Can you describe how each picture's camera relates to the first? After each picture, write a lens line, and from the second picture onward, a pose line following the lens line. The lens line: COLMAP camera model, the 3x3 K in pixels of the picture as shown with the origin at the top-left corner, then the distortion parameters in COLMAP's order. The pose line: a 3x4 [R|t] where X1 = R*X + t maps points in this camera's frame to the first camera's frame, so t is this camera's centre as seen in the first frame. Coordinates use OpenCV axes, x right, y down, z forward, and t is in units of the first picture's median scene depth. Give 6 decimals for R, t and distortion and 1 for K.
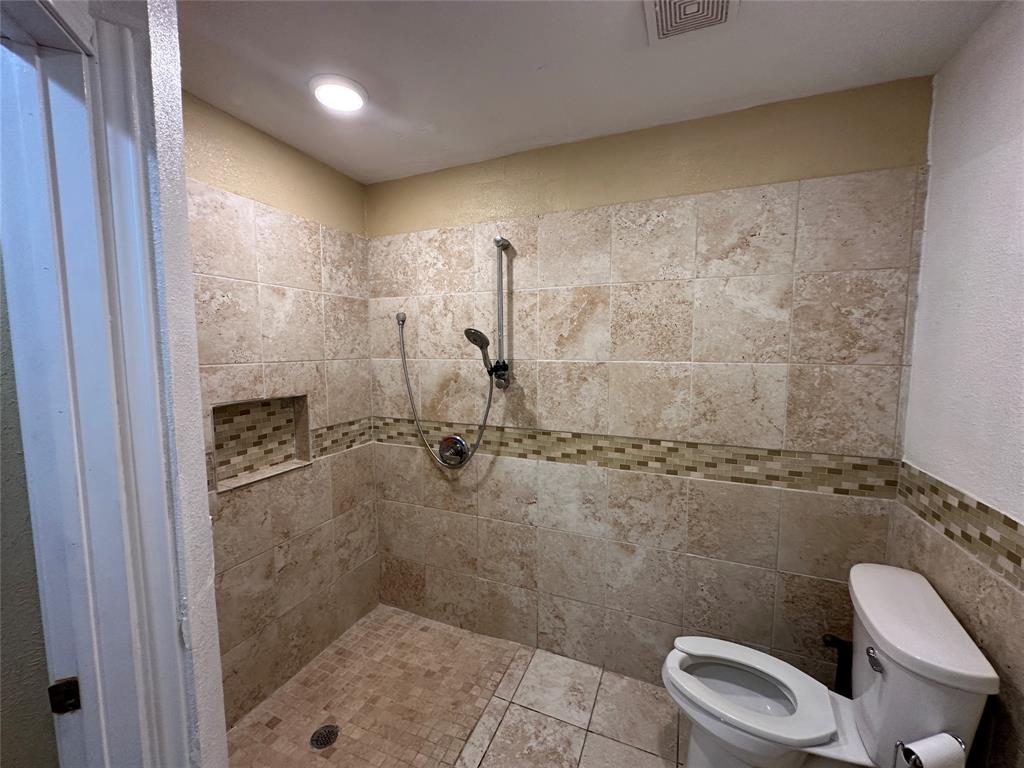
lens RADIAL K [[408.3, 0, 512.8], [0, 408.3, 383.8], [0, 0, 1]] dist [-0.012340, 0.001123]
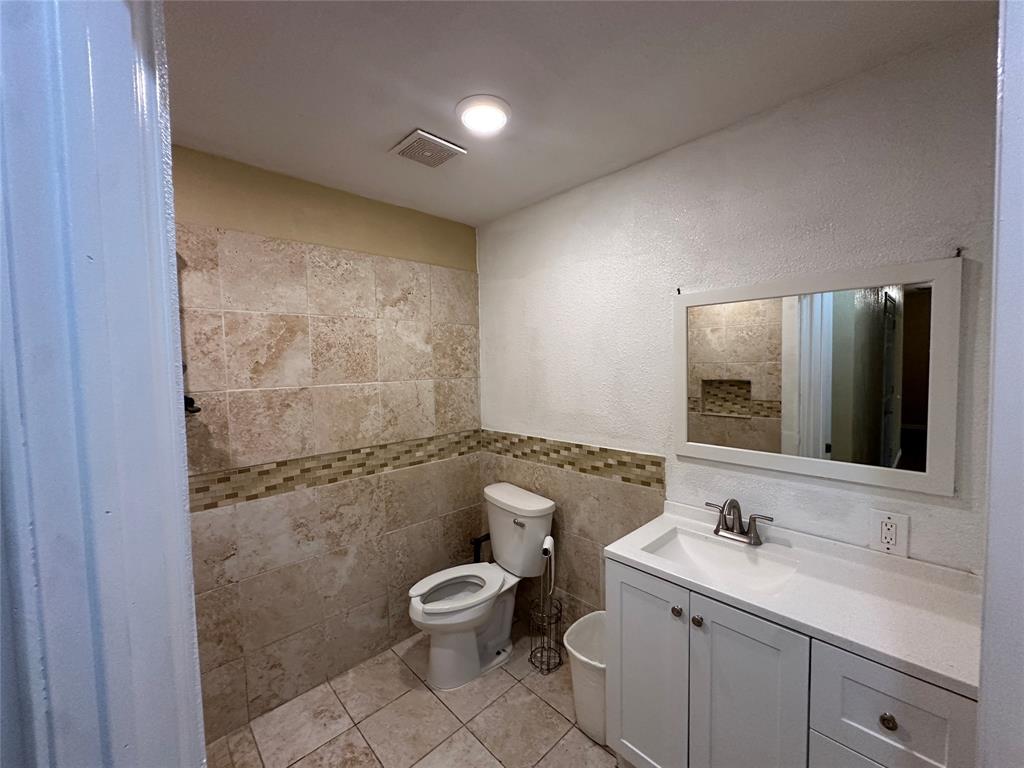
lens RADIAL K [[408.3, 0, 515.3], [0, 408.3, 381.9], [0, 0, 1]] dist [-0.012340, 0.001123]
pose [[0.384367, -0.052392, 0.921692, -0.577486], [0.104009, 0.994489, 0.013156, -0.026511], [-0.917303, 0.090807, 0.387698, 0.099675]]
